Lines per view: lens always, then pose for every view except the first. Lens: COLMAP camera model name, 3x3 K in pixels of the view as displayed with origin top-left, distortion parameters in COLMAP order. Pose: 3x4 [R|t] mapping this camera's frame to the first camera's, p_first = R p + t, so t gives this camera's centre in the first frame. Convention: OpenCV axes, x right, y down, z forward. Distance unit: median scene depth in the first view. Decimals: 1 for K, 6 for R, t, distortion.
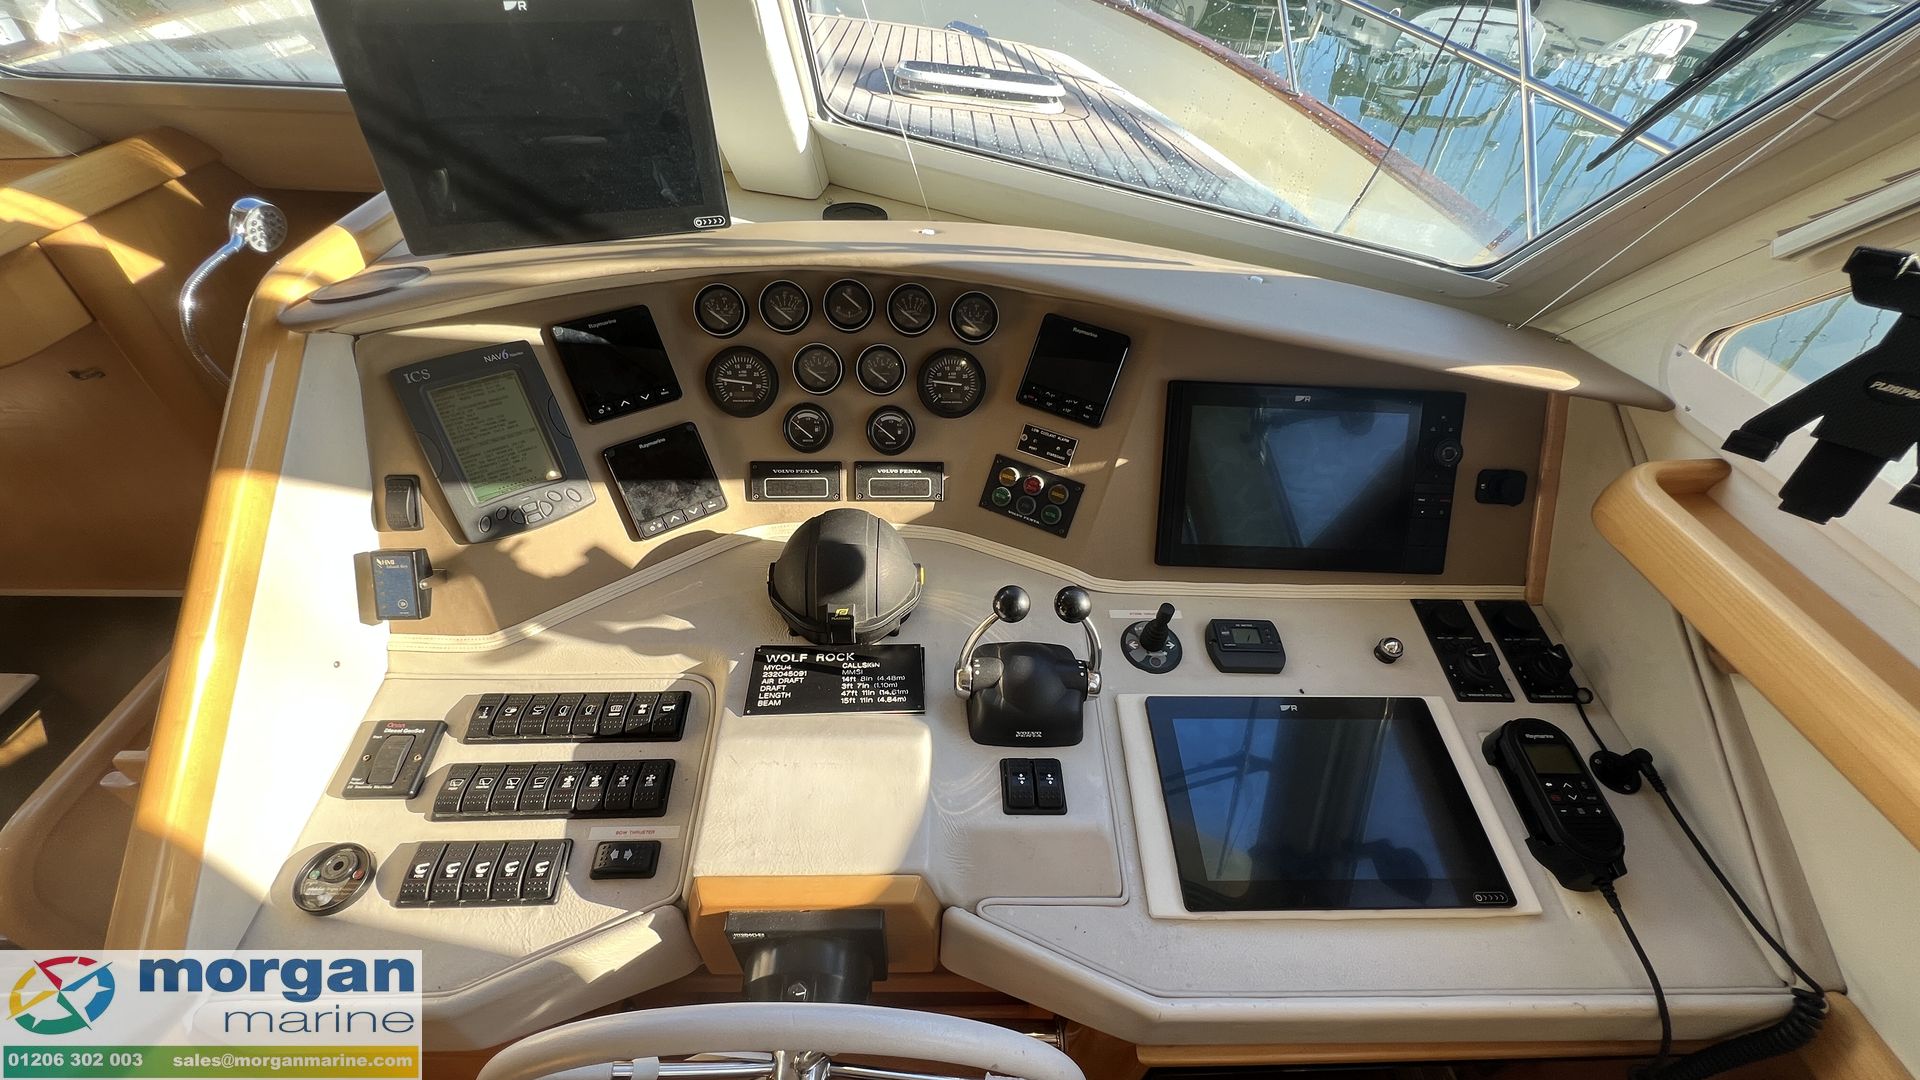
lens RADIAL K [[762.0, 0, 961.4], [0, 762.0, 543.7], [0, 0, 1]] dist [-0.001570, -0.000207]
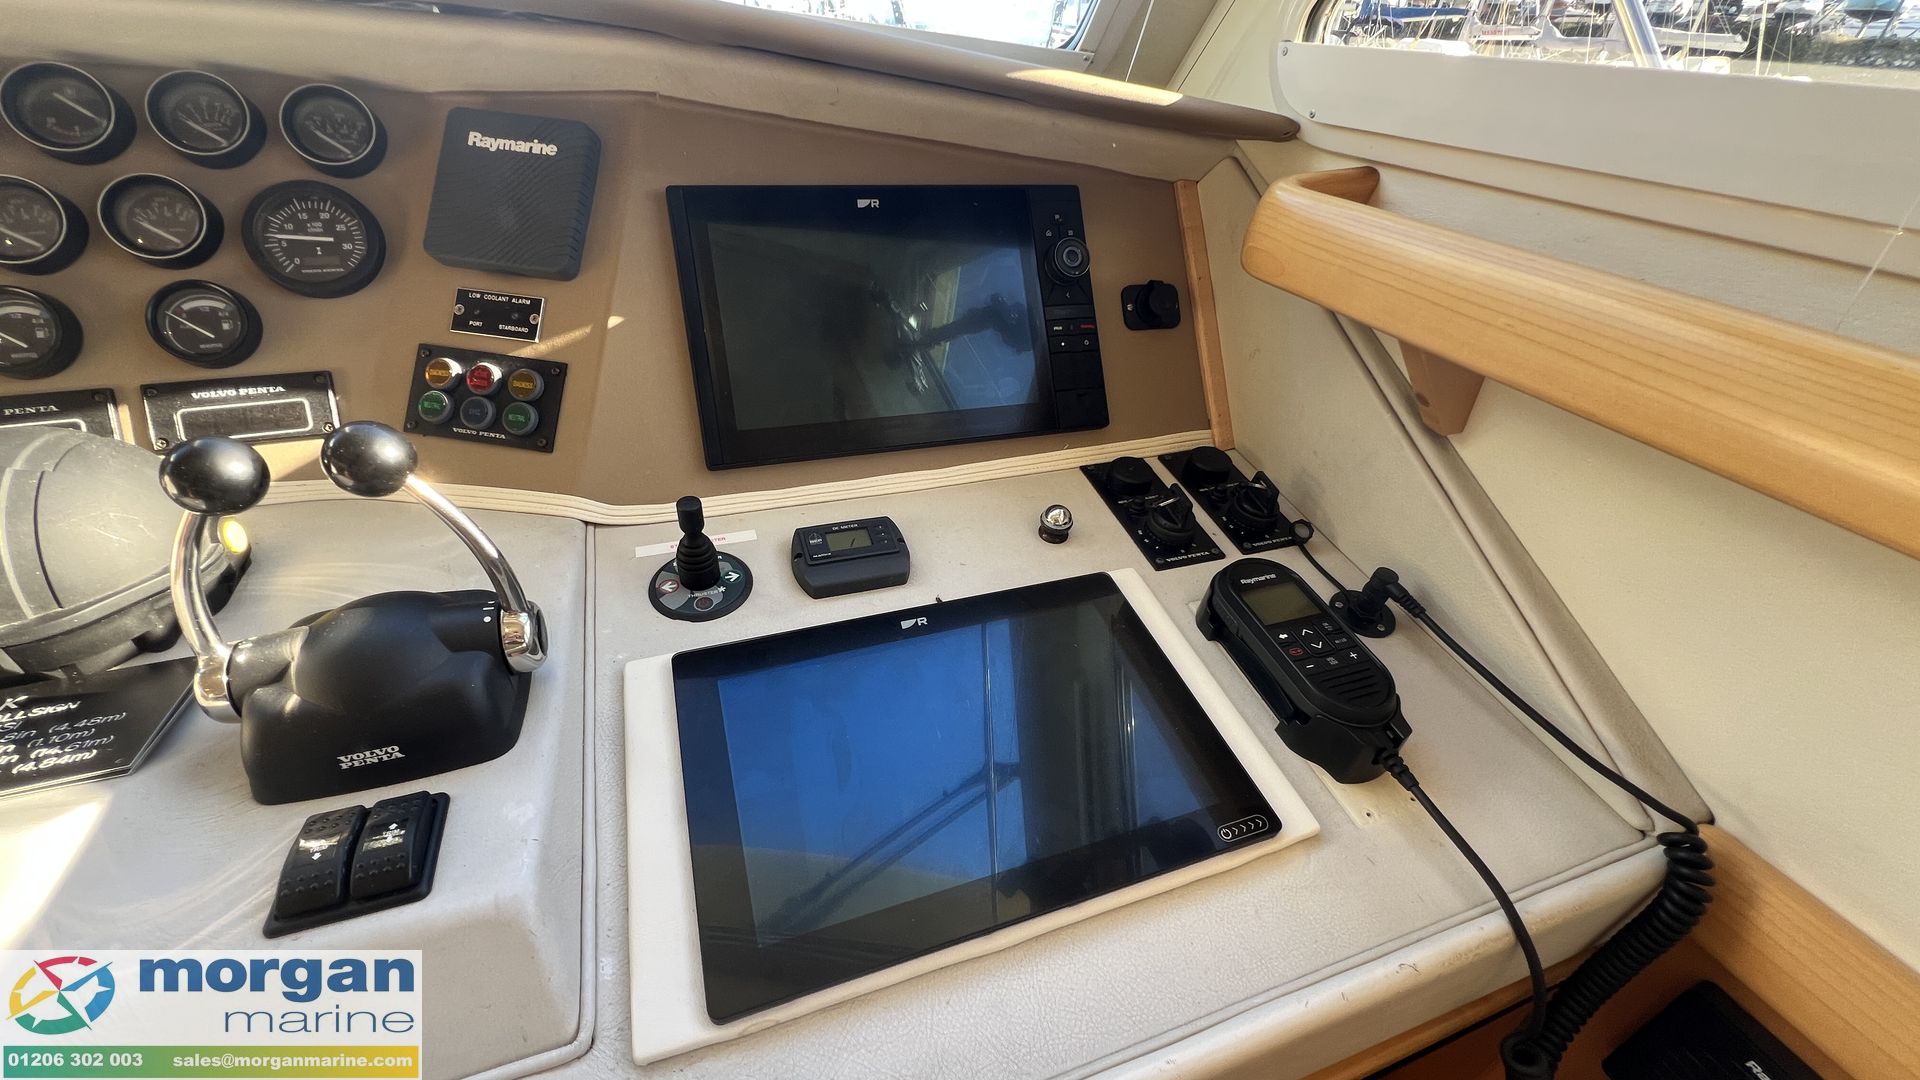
lens RADIAL K [[773.8, 0, 956.9], [0, 773.8, 538.8], [0, 0, 1]] dist [-0.001613, -0.000246]
pose [[0.947716, -0.176565, 0.265820, 0.296916], [0.209080, 0.972851, -0.099229, 0.211873], [-0.241082, 0.149619, 0.958902, 0.359400]]
